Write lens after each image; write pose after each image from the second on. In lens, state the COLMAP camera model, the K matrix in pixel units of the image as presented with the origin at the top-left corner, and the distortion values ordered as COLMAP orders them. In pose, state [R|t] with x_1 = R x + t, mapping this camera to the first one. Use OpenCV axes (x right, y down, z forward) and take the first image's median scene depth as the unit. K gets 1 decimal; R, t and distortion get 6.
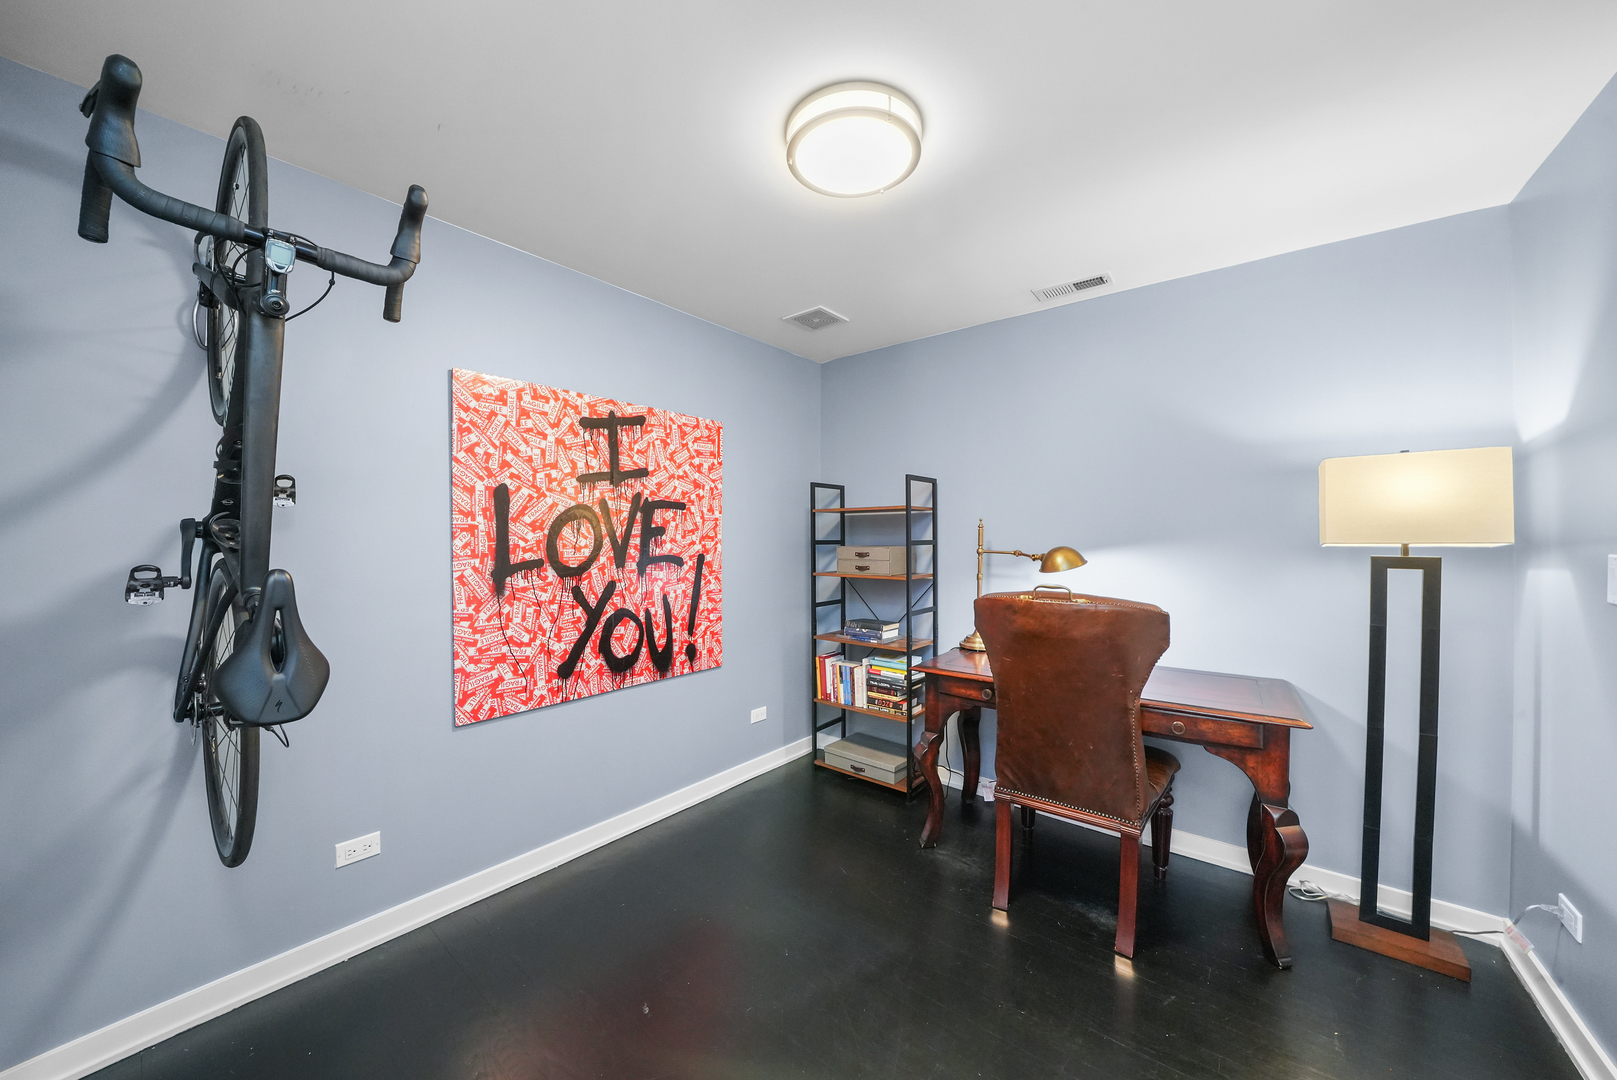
lens RADIAL K [[568.6, 0, 803.4], [0, 568.6, 540.8], [0, 0, 1]] dist [-0.014561, 0.000217]
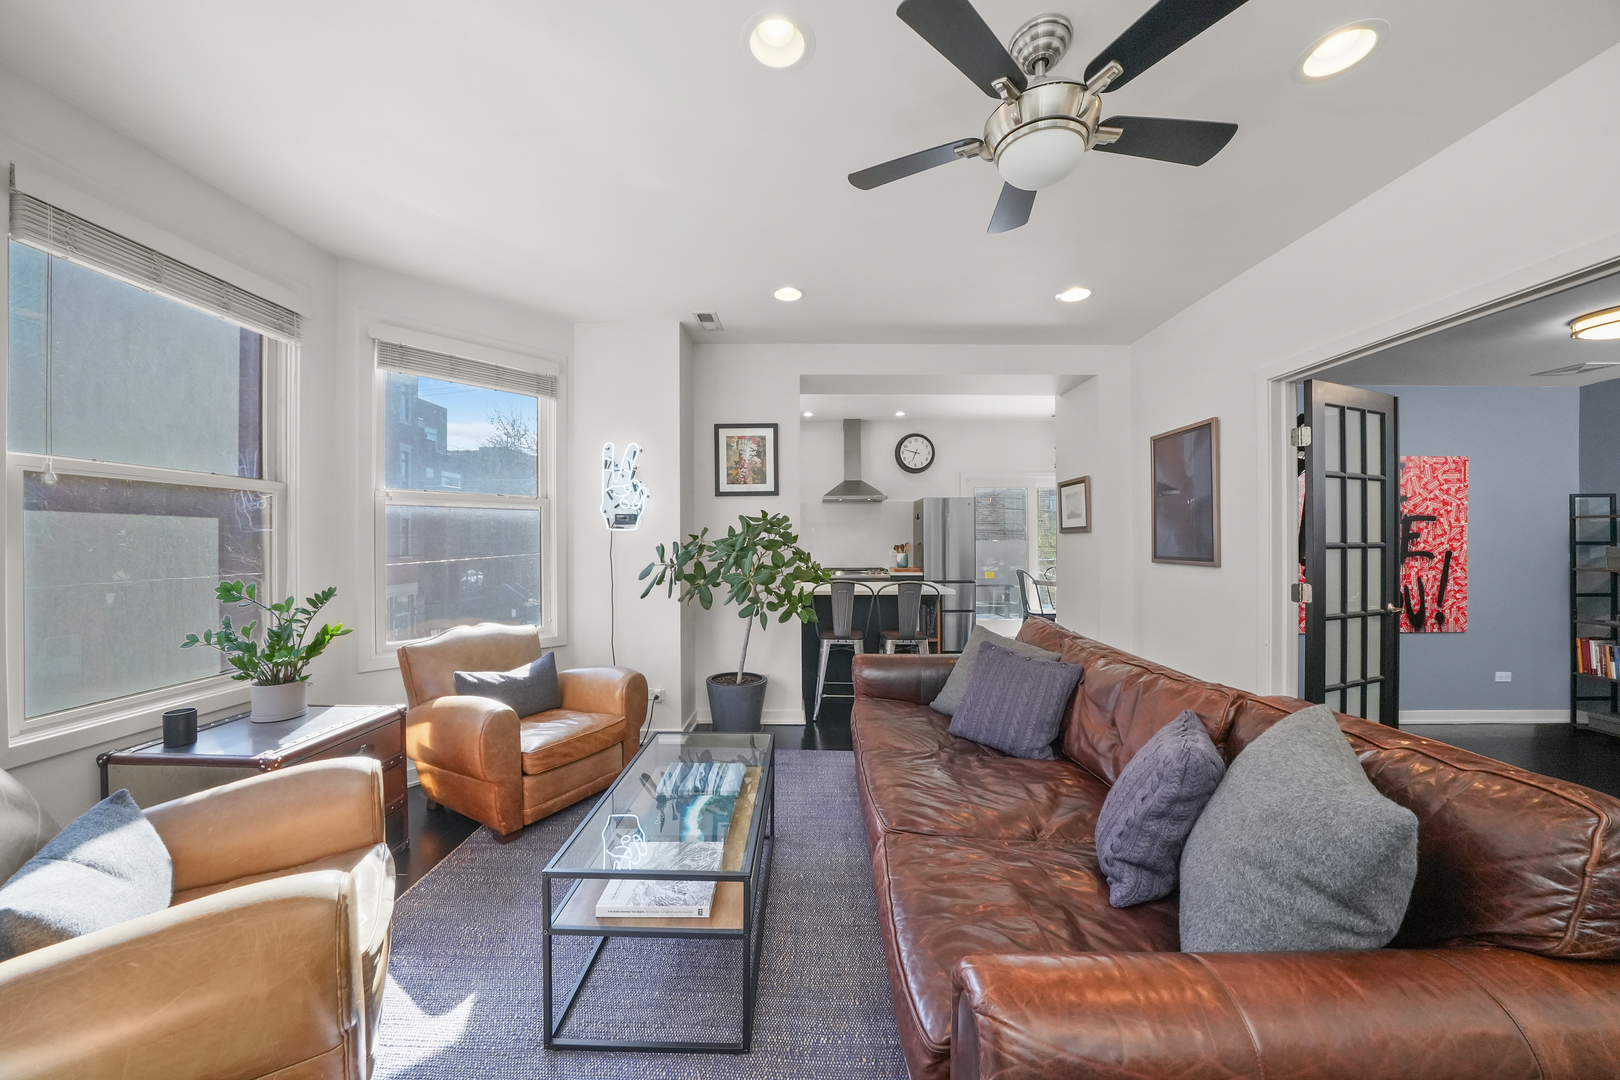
lens RADIAL K [[569.7, 0, 804.9], [0, 569.7, 540.8], [0, 0, 1]] dist [-0.014561, 0.000217]
pose [[0.623426, -0.001944, -0.781880, -0.091858], [0.001124, 0.999998, -0.001591, -0.002114], [0.781881, 0.000113, 0.623427, -1.166160]]
